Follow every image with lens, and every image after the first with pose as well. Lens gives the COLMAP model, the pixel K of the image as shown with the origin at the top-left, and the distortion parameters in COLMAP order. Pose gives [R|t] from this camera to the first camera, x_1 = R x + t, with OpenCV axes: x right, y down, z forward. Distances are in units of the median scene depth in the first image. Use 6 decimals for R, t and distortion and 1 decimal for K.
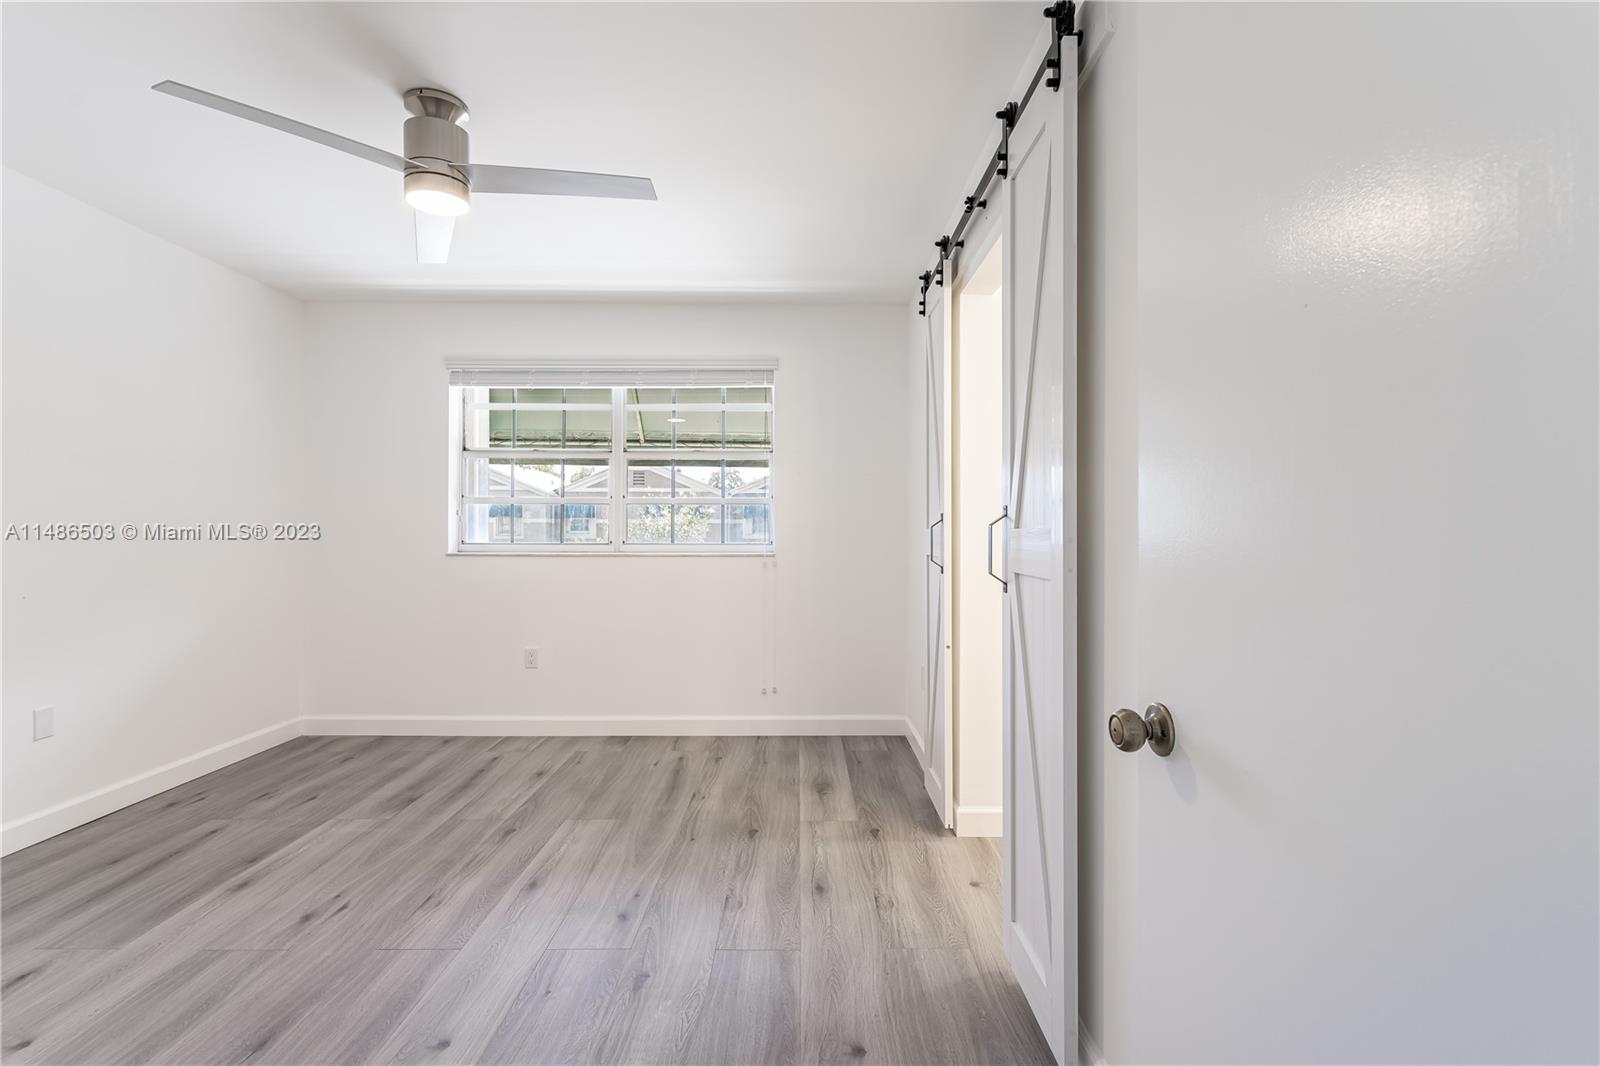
lens RADIAL K [[740.7, 0, 804.5], [0, 740.7, 528.8], [0, 0, 1]] dist [0.004511, -0.000217]
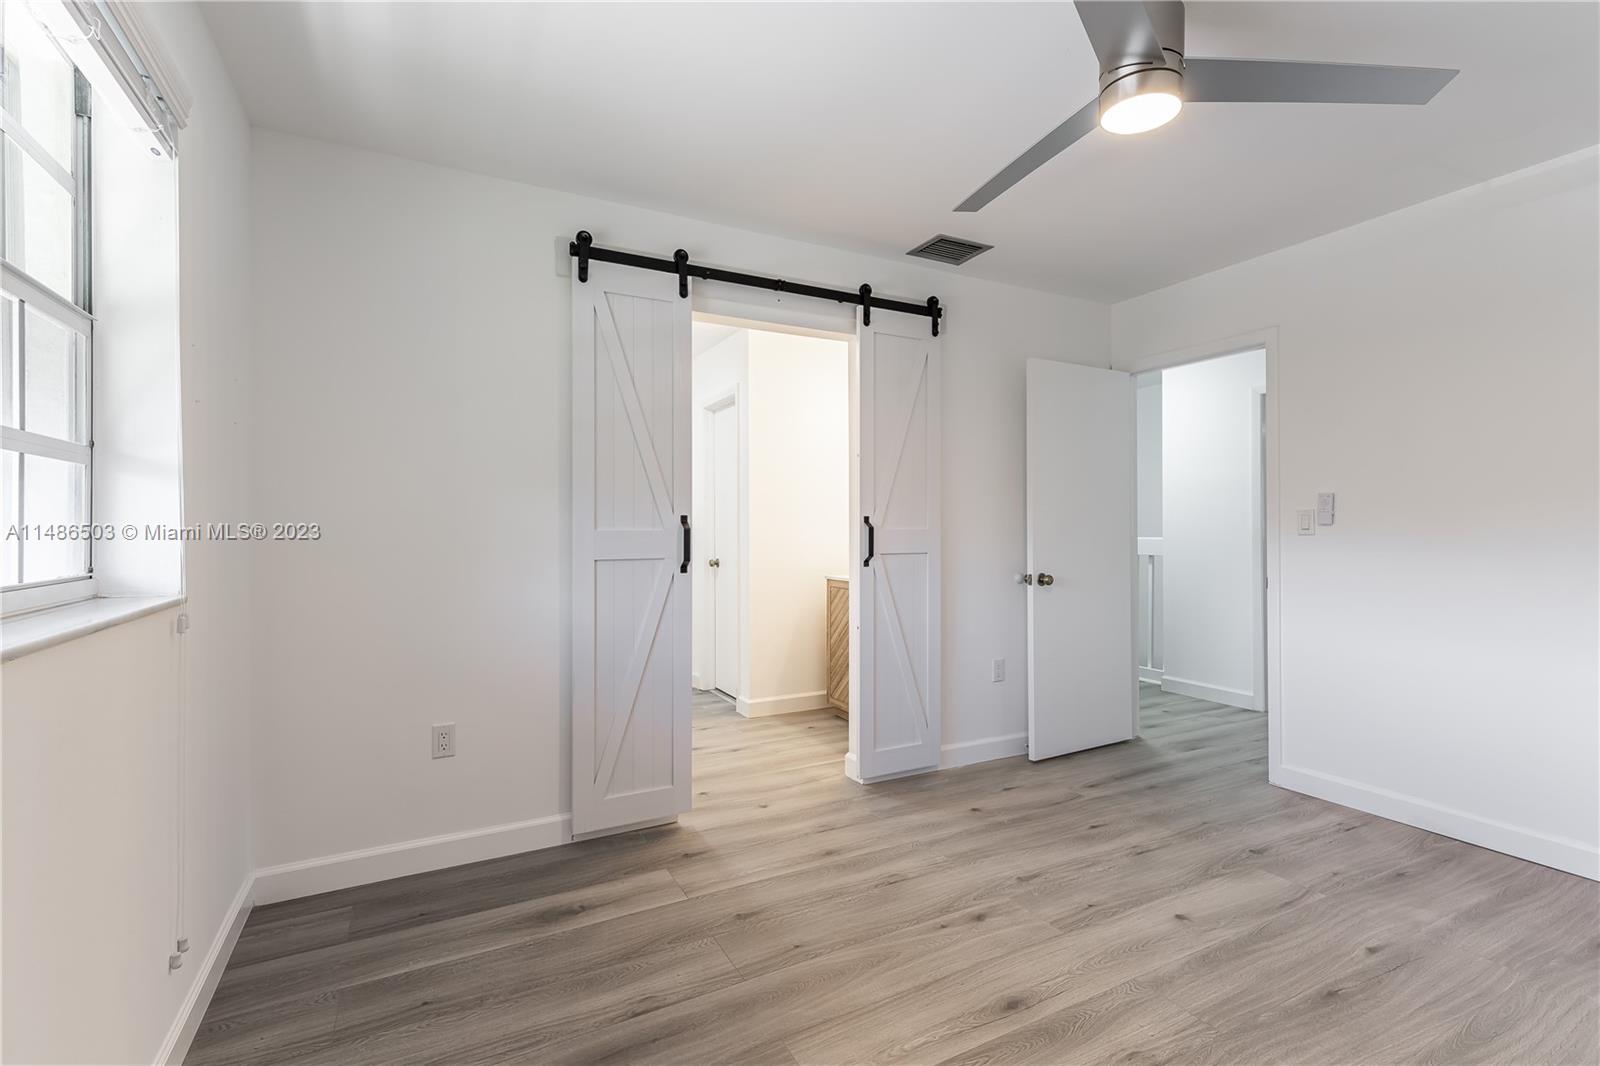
lens RADIAL K [[740.7, 0, 804.5], [0, 740.7, 528.8], [0, 0, 1]] dist [0.004511, -0.000217]
pose [[-0.474705, -0.000783, 0.880145, -0.927235], [0.003555, 0.999990, 0.002807, -0.003053], [-0.880138, 0.004461, -0.474697, 1.541014]]
